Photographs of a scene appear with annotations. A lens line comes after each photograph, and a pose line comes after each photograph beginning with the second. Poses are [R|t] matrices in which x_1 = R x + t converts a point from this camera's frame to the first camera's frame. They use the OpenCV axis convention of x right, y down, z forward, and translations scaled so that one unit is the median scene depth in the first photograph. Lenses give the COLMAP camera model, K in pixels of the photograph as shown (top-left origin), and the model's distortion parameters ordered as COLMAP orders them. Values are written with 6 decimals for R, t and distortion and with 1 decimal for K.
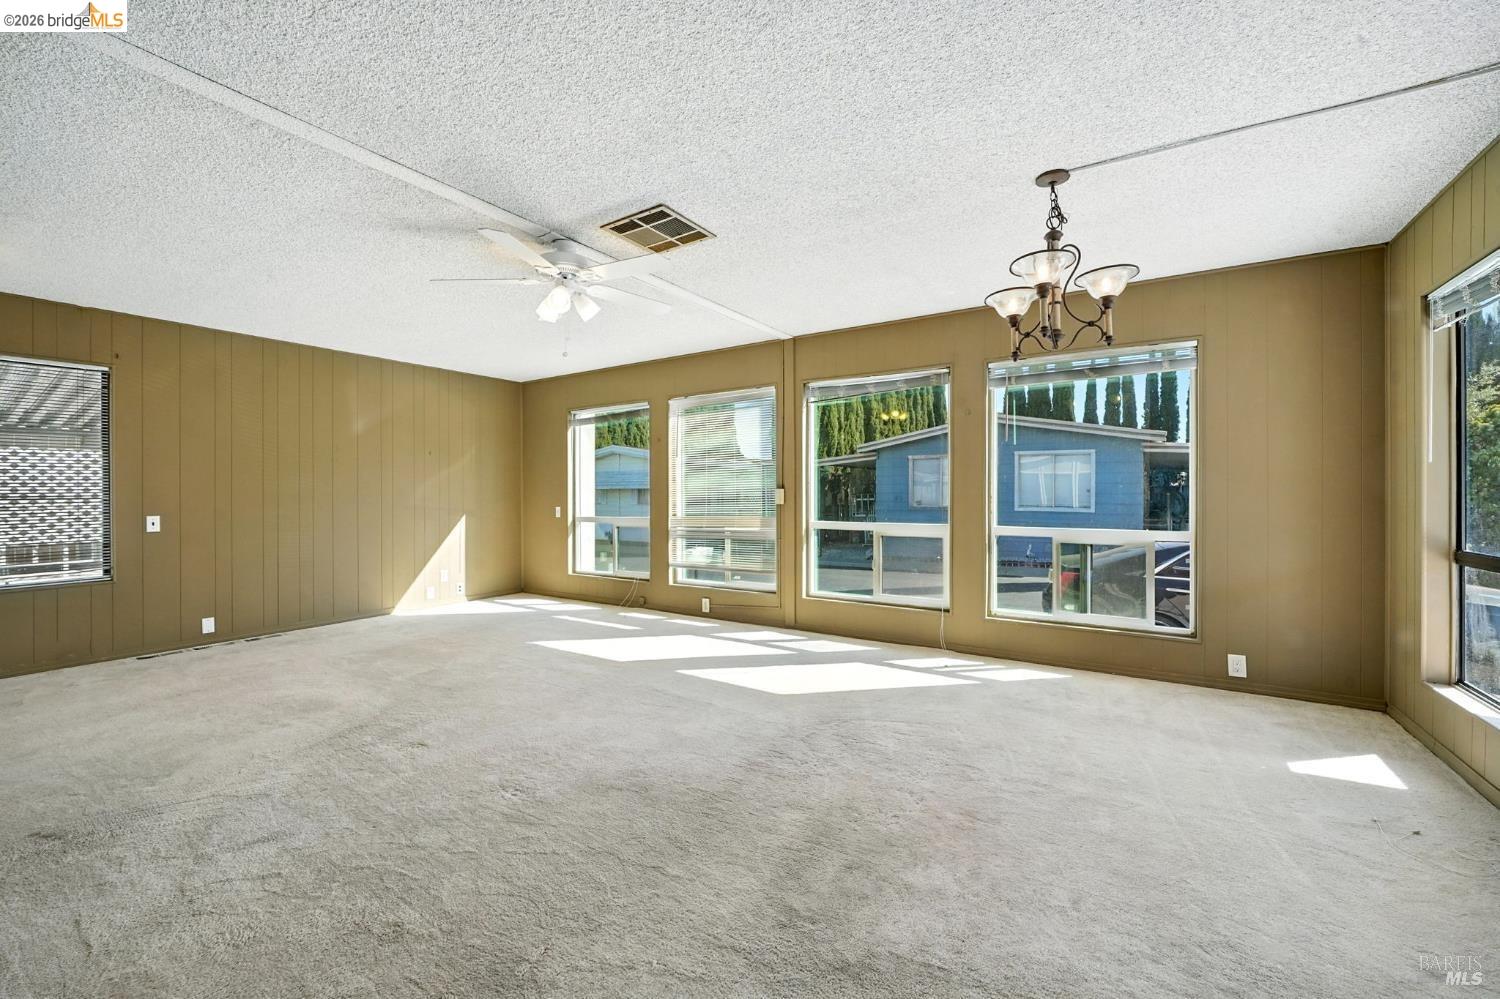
lens RADIAL K [[595.4, 0, 750.0], [0, 595.4, 499.5], [0, 0, 1]] dist [-0.000374, 0.000121]
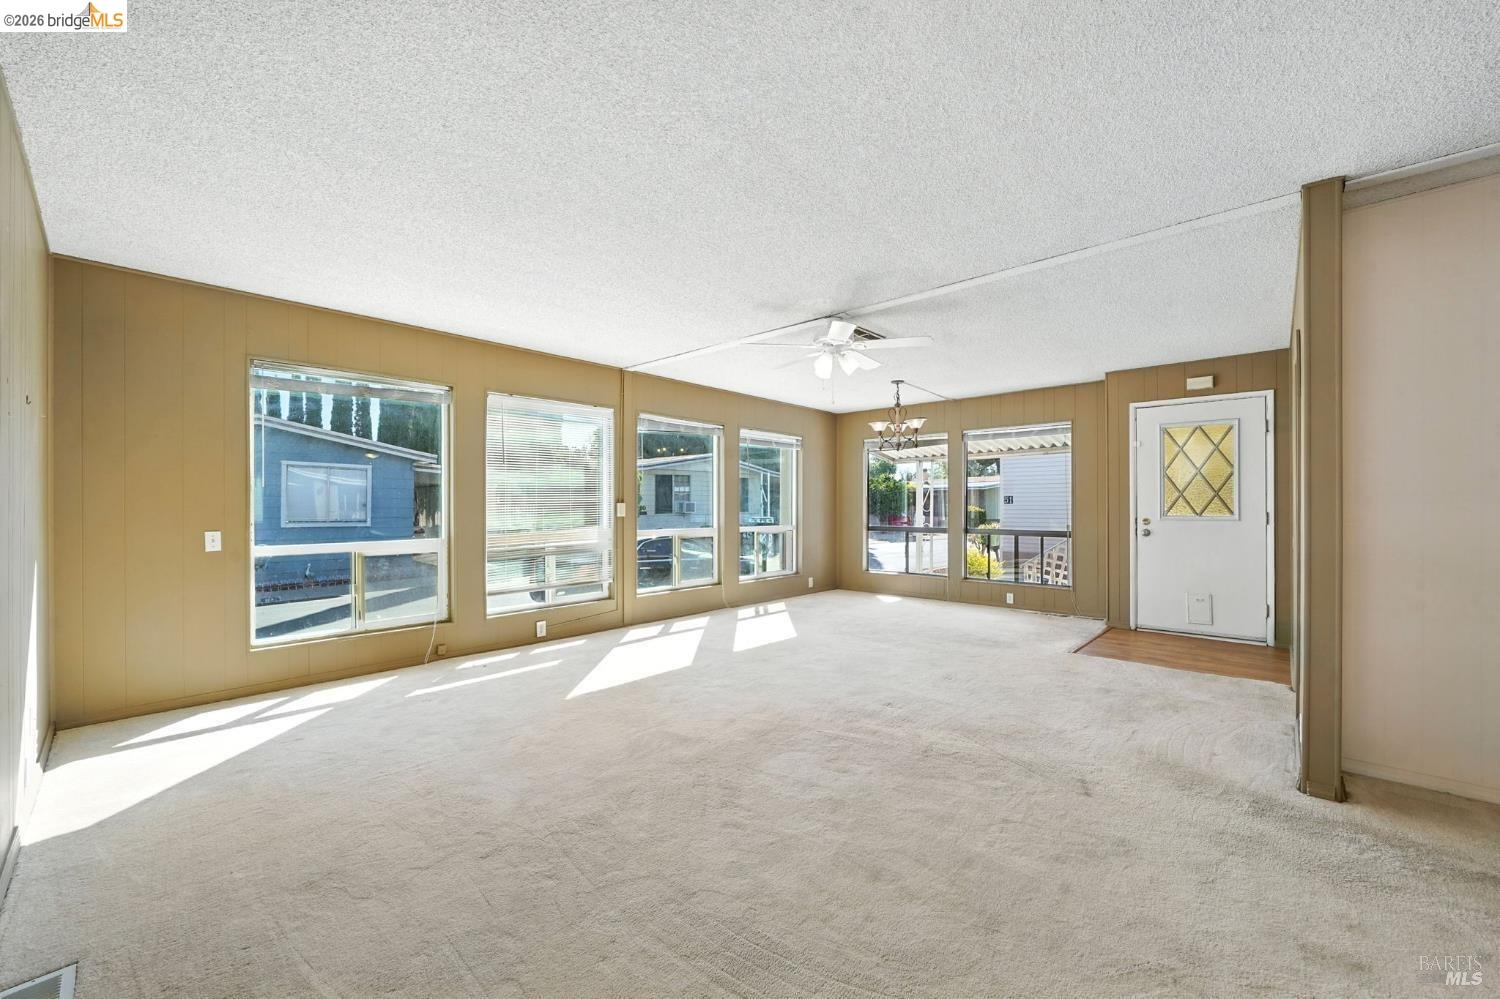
lens RADIAL K [[595.4, 0, 750.0], [0, 595.4, 499.5], [0, 0, 1]] dist [-0.000374, 0.000121]
pose [[0.168171, 0.013133, 0.985670, -0.919396], [0.010336, 0.999833, -0.015085, -0.003852], [-0.985704, 0.012725, 0.168007, 0.525409]]
